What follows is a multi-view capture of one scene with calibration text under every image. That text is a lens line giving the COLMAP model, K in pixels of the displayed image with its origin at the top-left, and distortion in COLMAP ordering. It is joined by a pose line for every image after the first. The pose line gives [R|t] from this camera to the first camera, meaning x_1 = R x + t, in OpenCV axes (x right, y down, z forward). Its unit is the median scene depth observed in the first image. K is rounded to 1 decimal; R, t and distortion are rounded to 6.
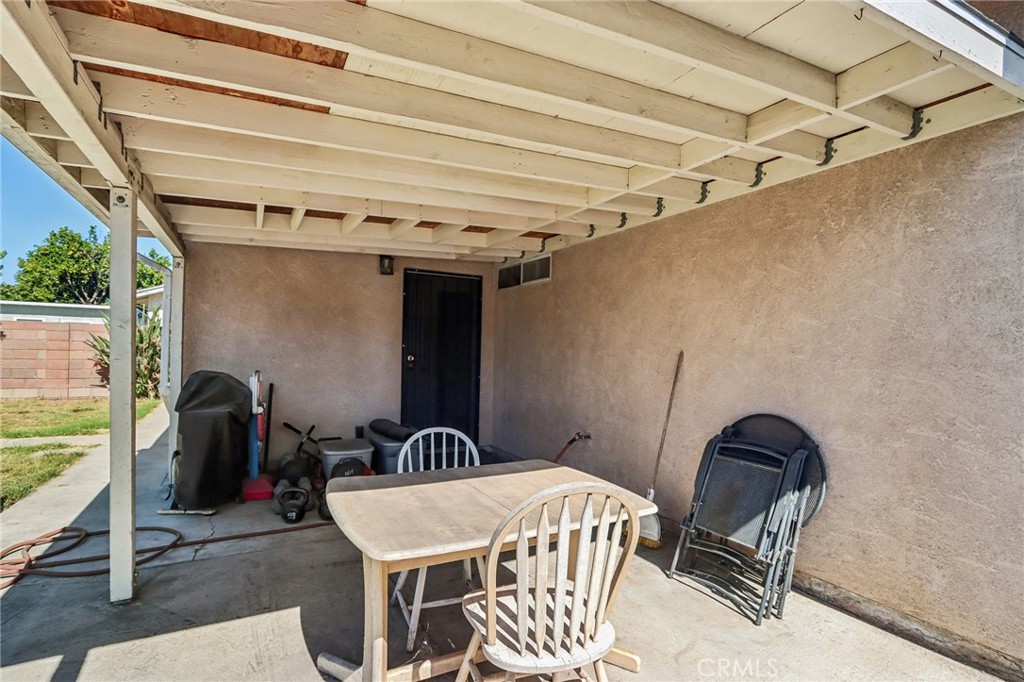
lens RADIAL K [[501.4, 0, 492.6], [0, 501.4, 352.8], [0, 0, 1]] dist [0.000221, 0.000172]
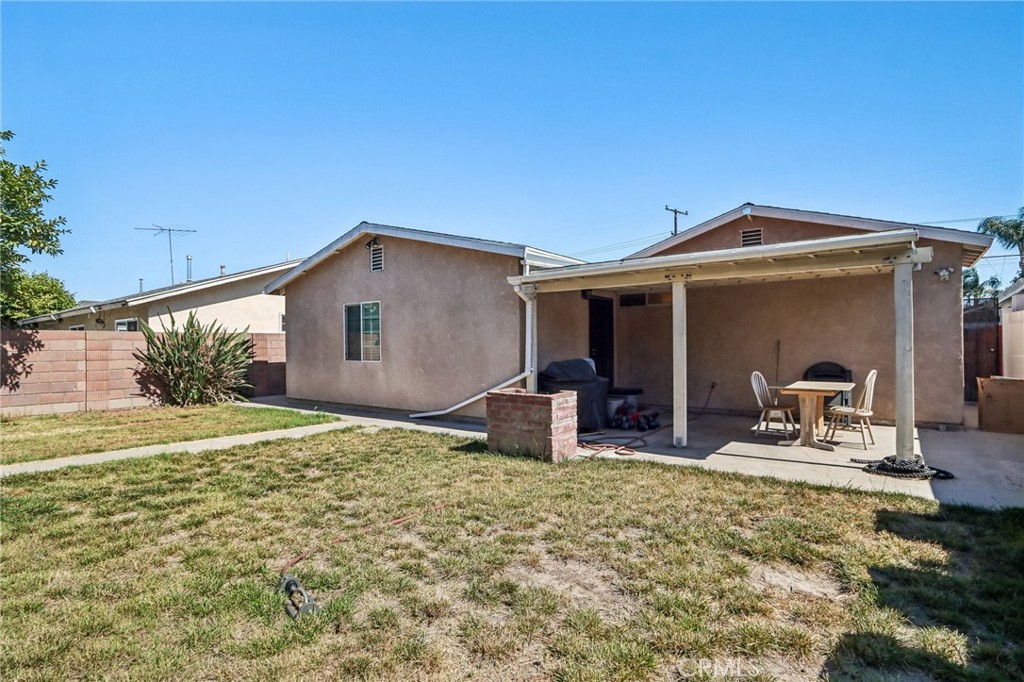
lens RADIAL K [[511.8, 0, 512.0], [0, 511.8, 341.0], [0, 0, 1]] dist [0.000984, 0.000136]
pose [[0.906614, -0.029880, 0.420902, -0.578221], [0.034847, 0.999384, -0.004112, -0.010593], [-0.420520, 0.018395, 0.907097, -0.214031]]
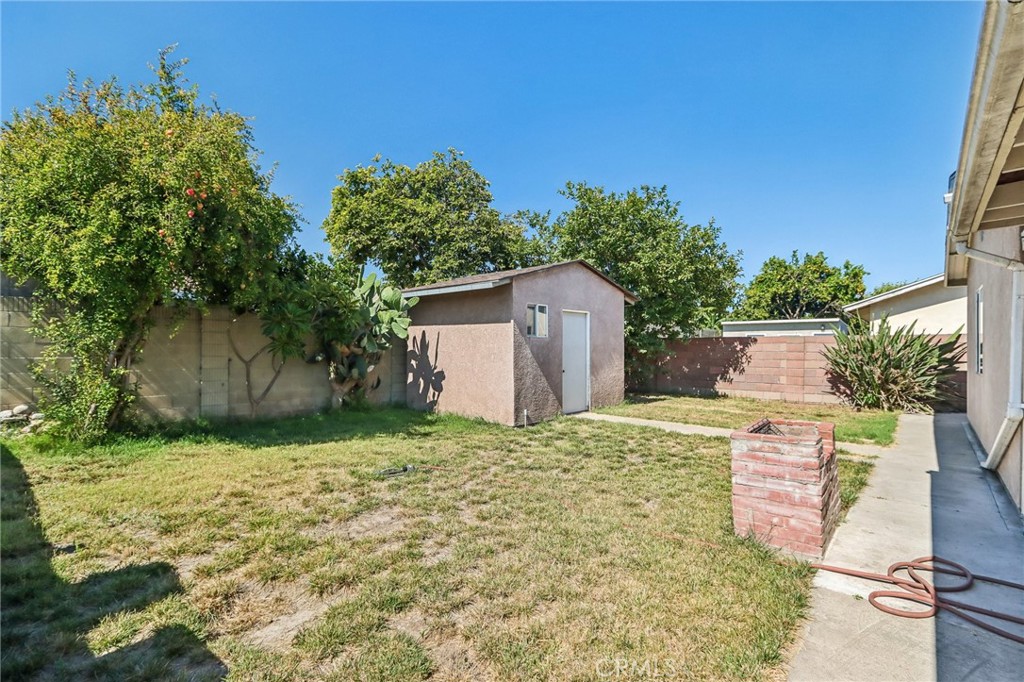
lens RADIAL K [[485.8, 0, 512.0], [0, 485.8, 341.0], [0, 0, 1]] dist [0.000858, 0.000281]
pose [[0.366759, -0.036350, -0.929605, -0.069399], [-0.002871, 0.999187, -0.040204, -0.001979], [0.930311, 0.017414, 0.366357, -0.012907]]
